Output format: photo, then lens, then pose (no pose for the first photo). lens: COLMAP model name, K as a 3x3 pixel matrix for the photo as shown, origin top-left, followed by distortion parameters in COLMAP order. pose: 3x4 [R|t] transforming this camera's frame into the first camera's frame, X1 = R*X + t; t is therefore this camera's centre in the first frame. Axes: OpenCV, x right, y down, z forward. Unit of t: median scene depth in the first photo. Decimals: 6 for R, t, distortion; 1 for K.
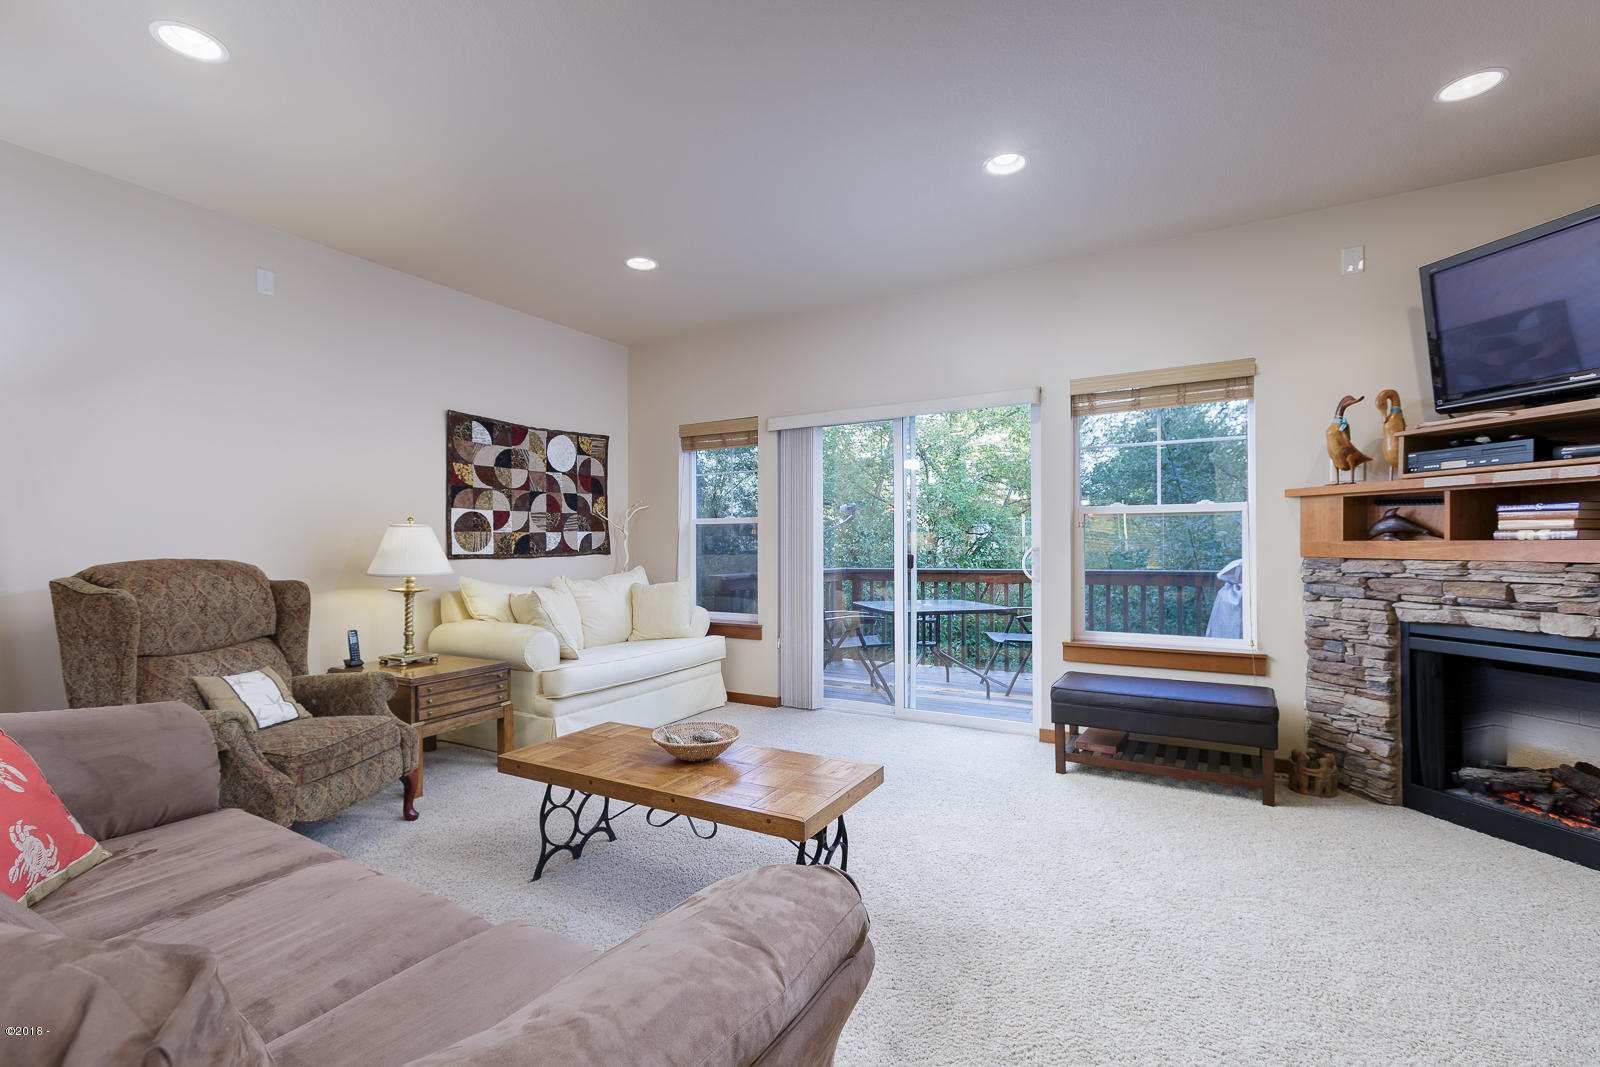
lens RADIAL K [[701.1, 0, 793.1], [0, 701.1, 538.8], [0, 0, 1]] dist [-0.001144, -0.000401]
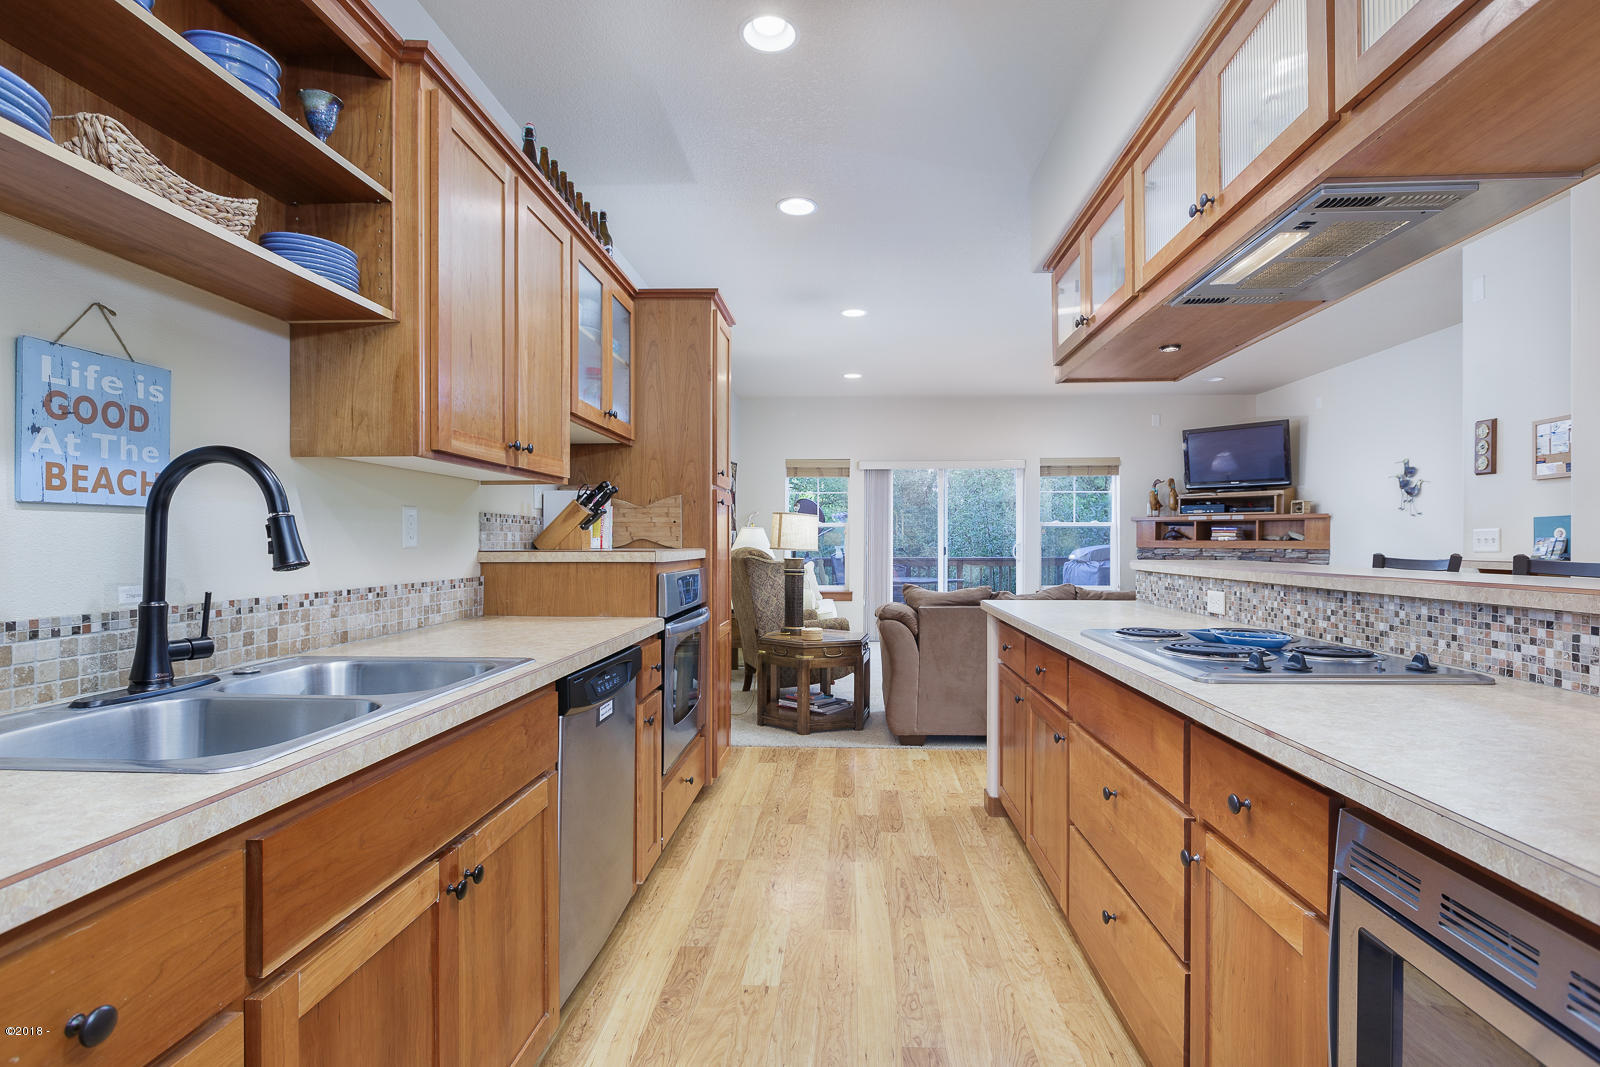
lens RADIAL K [[757.4, 0, 809.7], [0, 757.4, 540.4], [0, 0, 1]] dist [0.005877, 0.000505]
pose [[0.885639, 0.006390, 0.464331, -1.472868], [-0.008692, 0.999958, 0.002819, 0.005533], [-0.464294, -0.006533, 0.885657, -0.746420]]
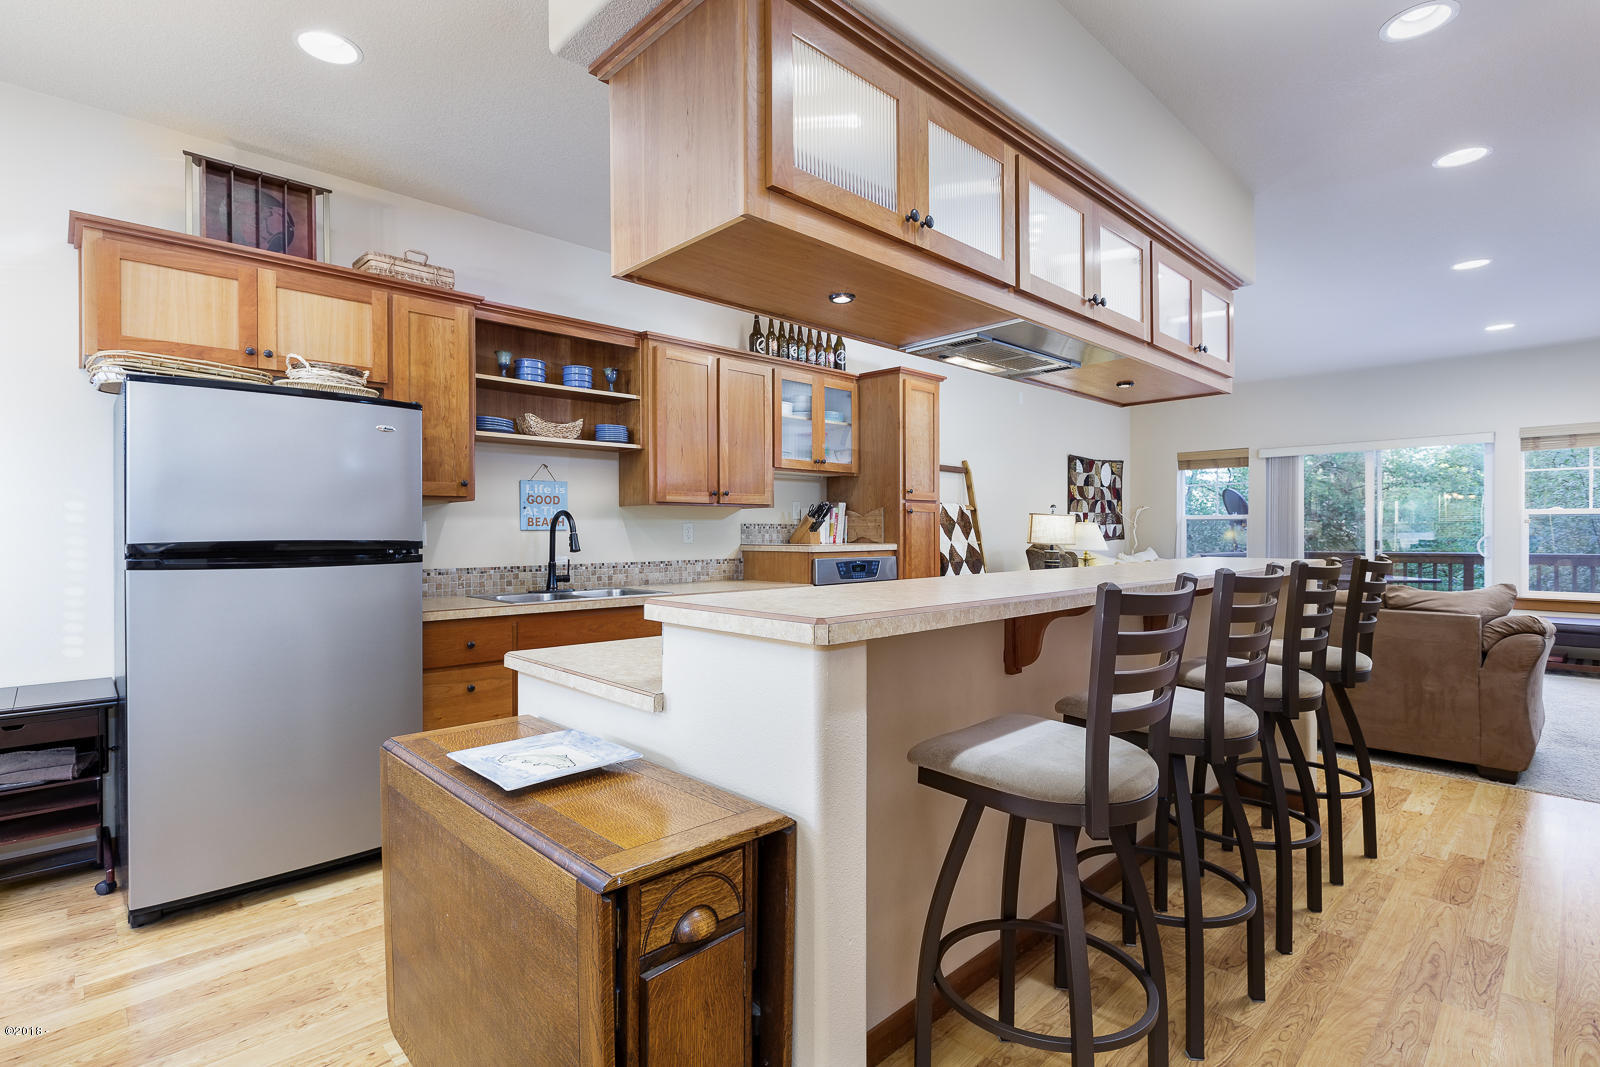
lens RADIAL K [[757.4, 0, 791.7], [0, 757.4, 528.1], [0, 0, 1]] dist [0.005877, 0.000505]
pose [[0.960478, 0.003364, -0.278336, -0.856790], [-0.001377, 0.999972, 0.007335, -0.022944], [0.278353, -0.006662, 0.960456, -1.315670]]
